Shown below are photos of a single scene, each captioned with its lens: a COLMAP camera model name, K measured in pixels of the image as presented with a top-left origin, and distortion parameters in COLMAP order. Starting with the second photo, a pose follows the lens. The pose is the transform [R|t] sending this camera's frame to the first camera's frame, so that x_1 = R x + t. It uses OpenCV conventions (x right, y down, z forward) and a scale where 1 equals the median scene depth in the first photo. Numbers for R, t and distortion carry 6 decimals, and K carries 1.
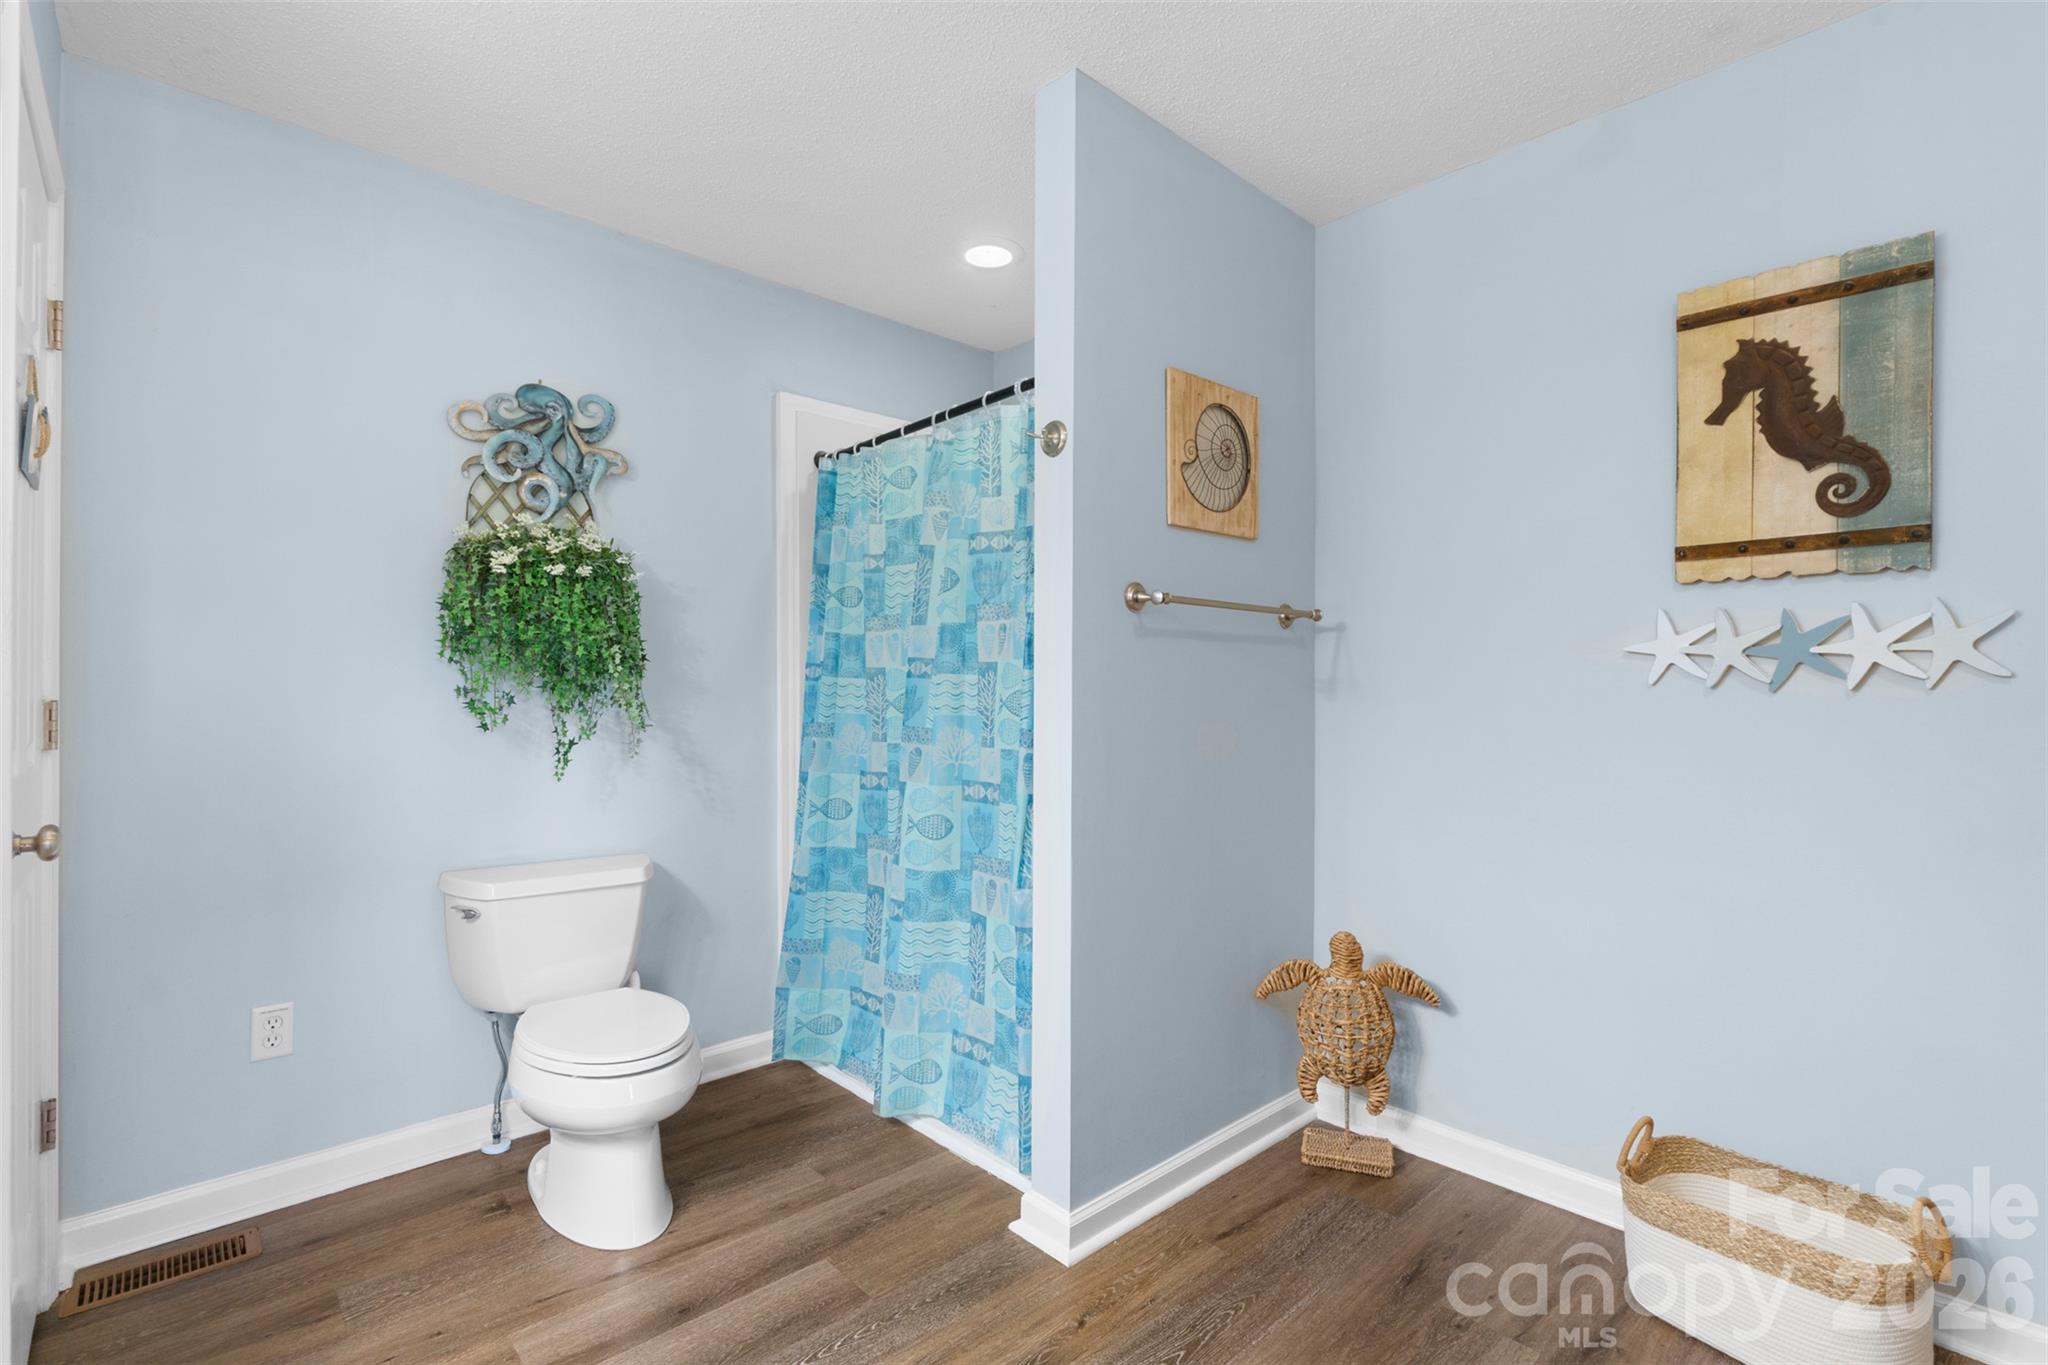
lens RADIAL K [[920.7, 0, 1033.8], [0, 920.7, 689.5], [0, 0, 1]] dist [-0.007718, -0.000137]
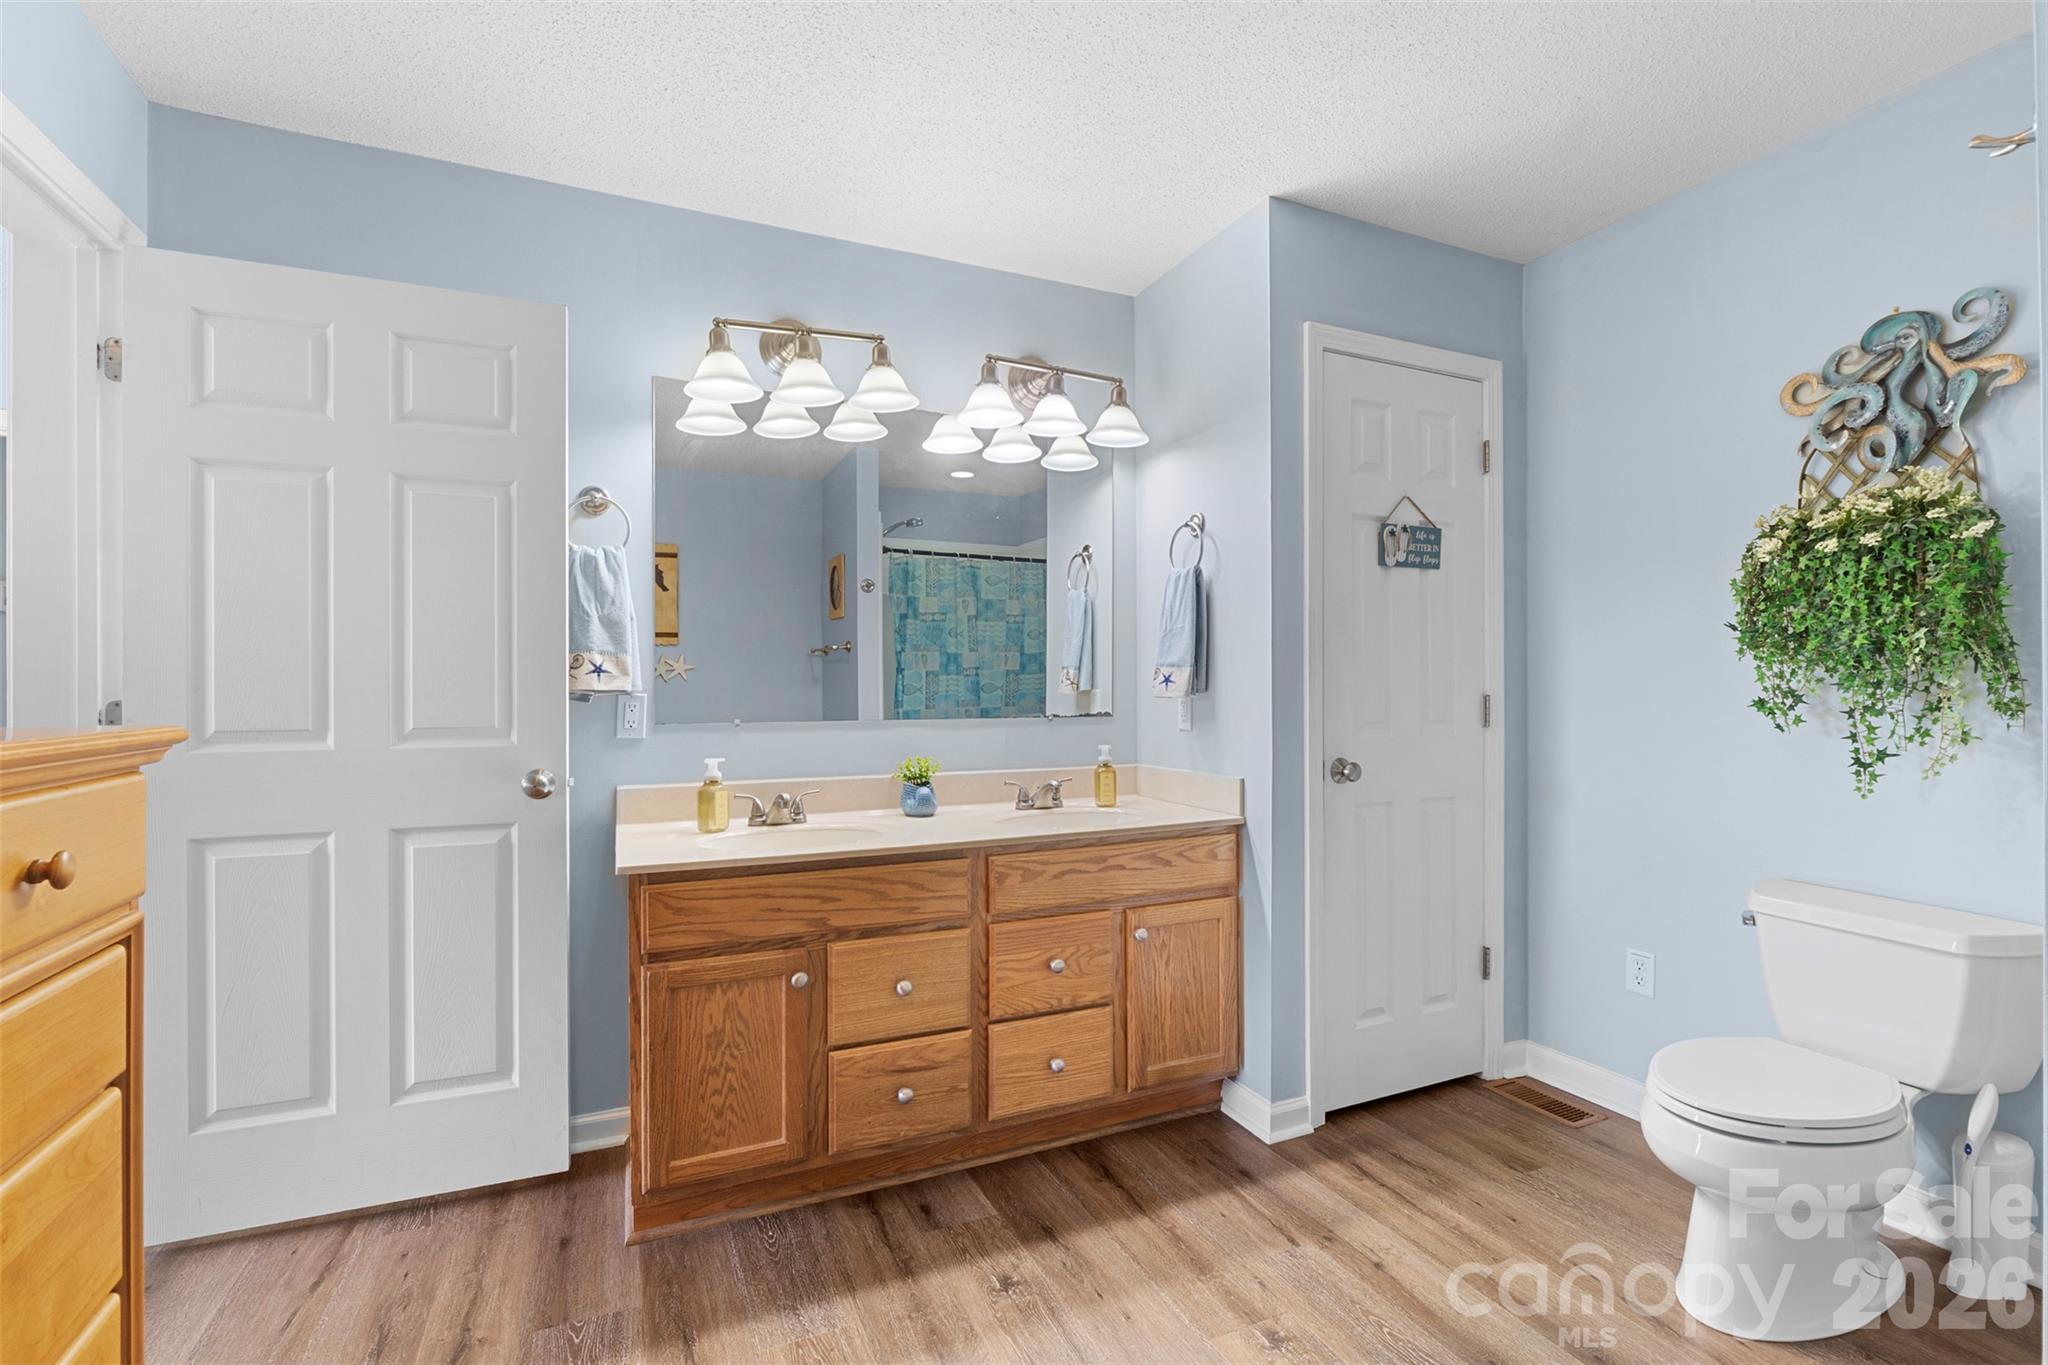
lens RADIAL K [[920.7, 0, 1025.3], [0, 920.7, 684.5], [0, 0, 1]] dist [-0.007718, -0.000137]
pose [[-0.322945, -0.002194, -0.946415, 0.500291], [0.002693, 0.999991, -0.003237, -0.001827], [0.946414, -0.003594, -0.322937, 0.551934]]
